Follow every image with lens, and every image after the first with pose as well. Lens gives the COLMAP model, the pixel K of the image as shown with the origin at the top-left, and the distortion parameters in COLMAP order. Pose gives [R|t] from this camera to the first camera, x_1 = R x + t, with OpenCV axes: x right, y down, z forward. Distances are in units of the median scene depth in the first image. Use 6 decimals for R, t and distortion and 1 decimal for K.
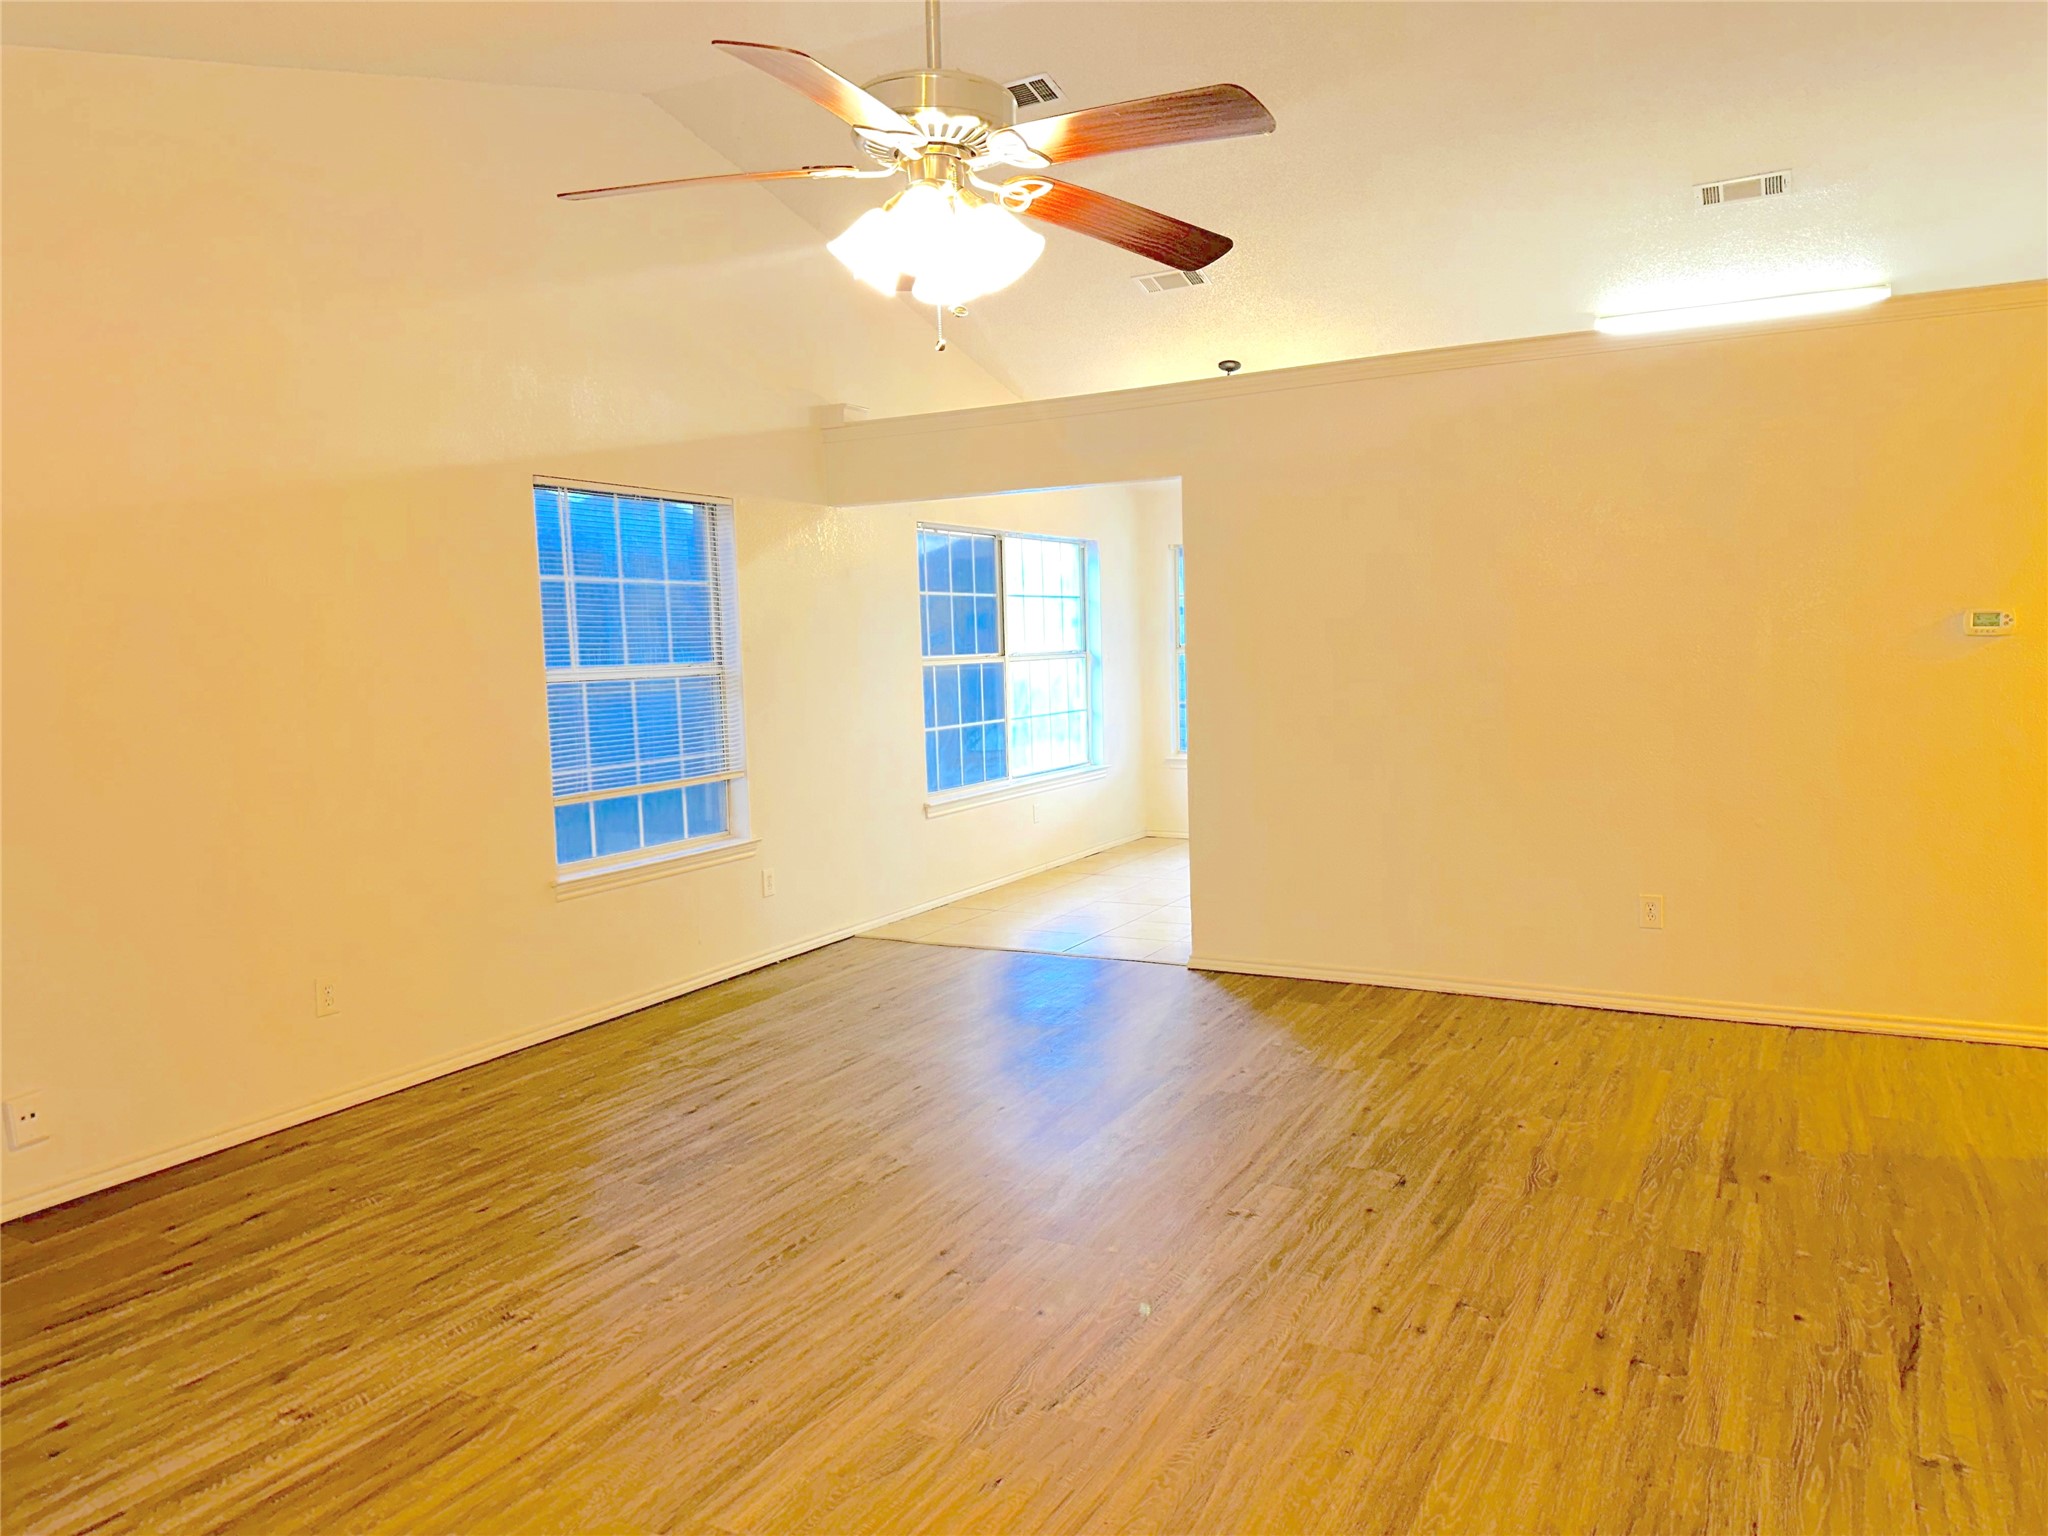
lens RADIAL K [[1440.9, 0, 1022.3], [0, 1440.9, 776.5], [0, 0, 1]] dist [0.055245, -0.022057]
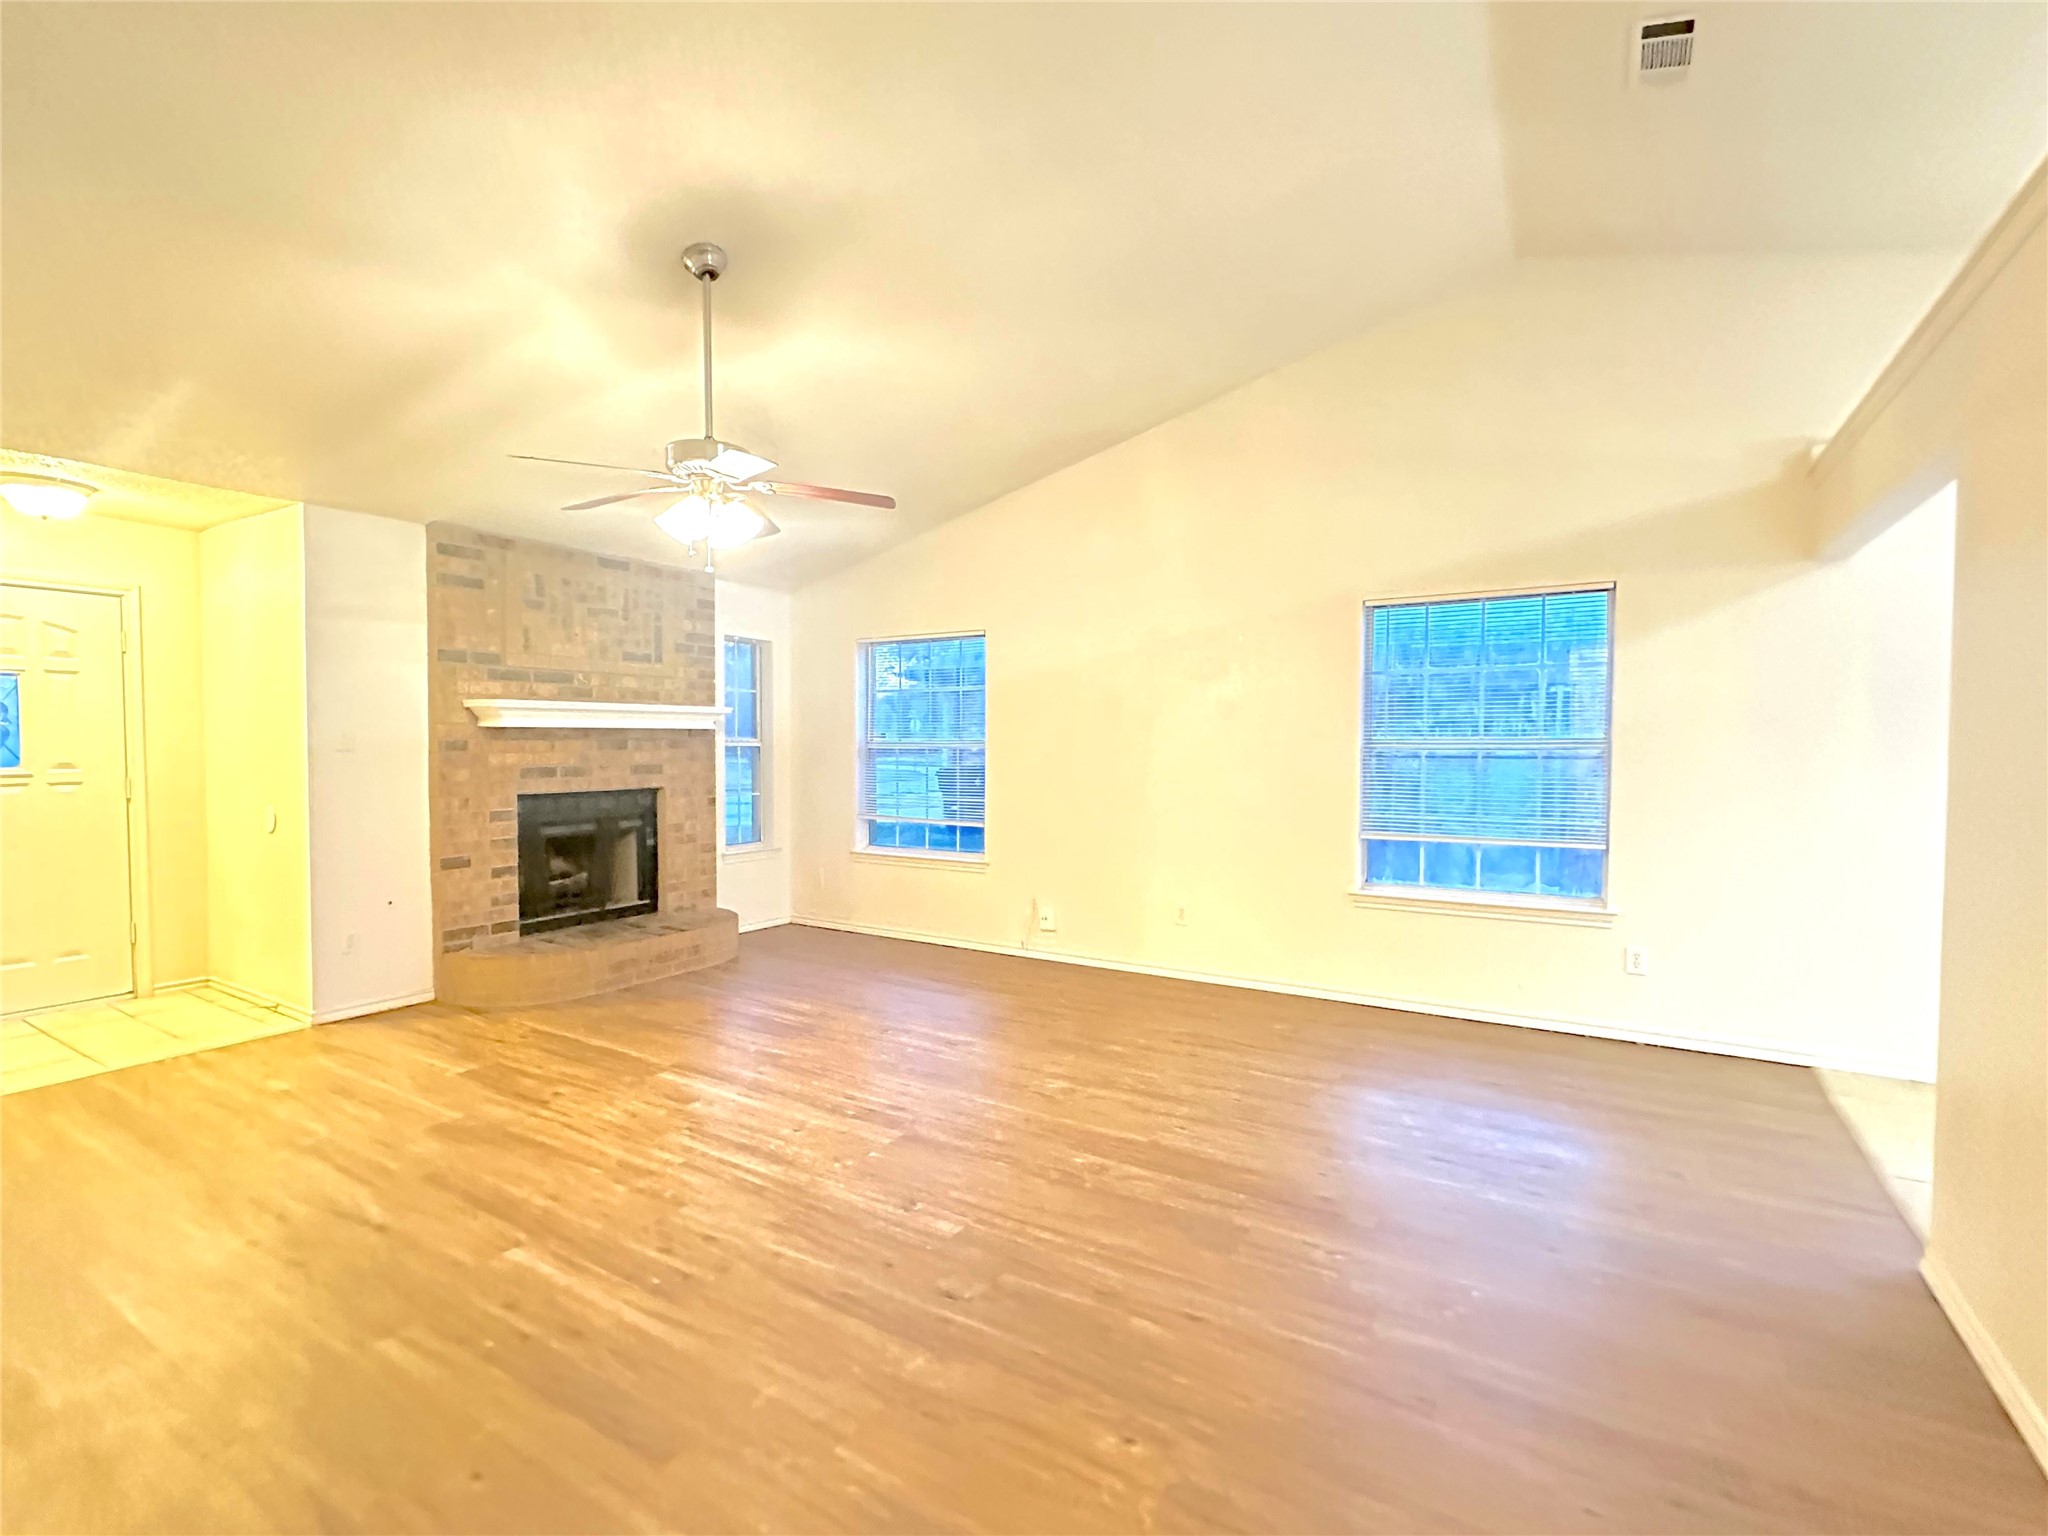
lens RADIAL K [[928.5, 0, 1010.2], [0, 928.5, 761.2], [0, 0, 1]] dist [0.012507, -0.000034]
pose [[-0.060215, 0.045391, -0.997153, 0.806155], [-0.096410, 0.994031, 0.051071, -0.090410], [0.993519, 0.099211, -0.055479, 0.999305]]
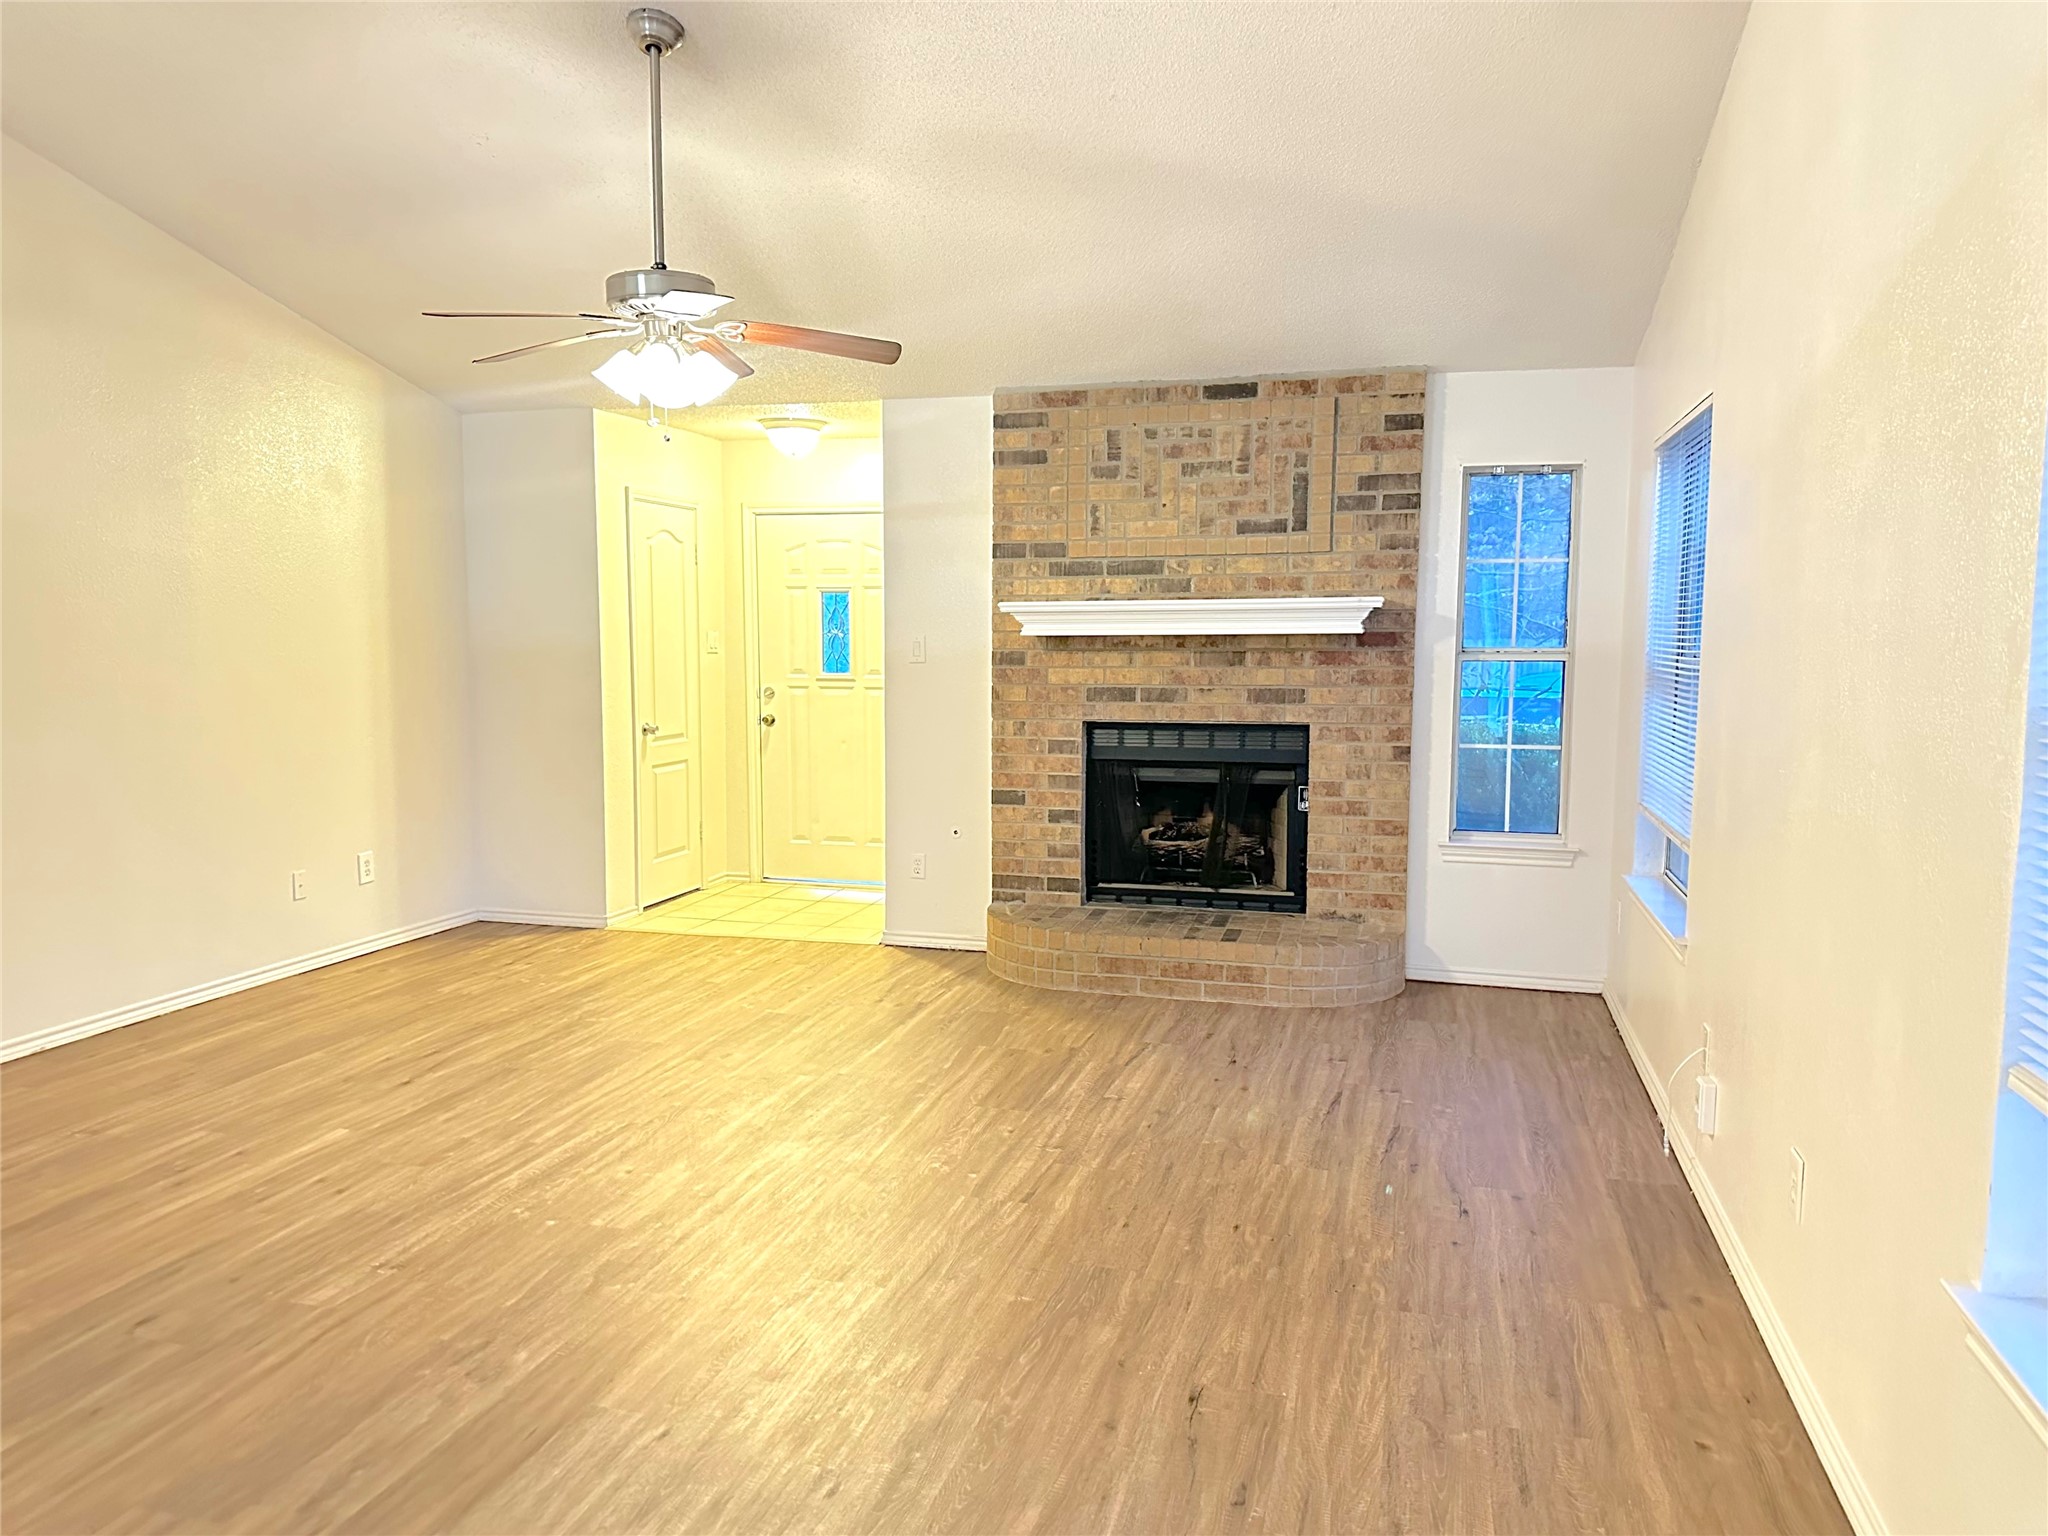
lens RADIAL K [[1440.9, 0, 1032.5], [0, 1440.9, 767.9], [0, 0, 1]] dist [0.055245, -0.022057]
pose [[-0.971059, 0.050172, -0.233510, -0.039464], [0.003897, 0.980885, 0.194547, -0.170514], [0.238807, 0.188007, -0.952693, 1.764403]]
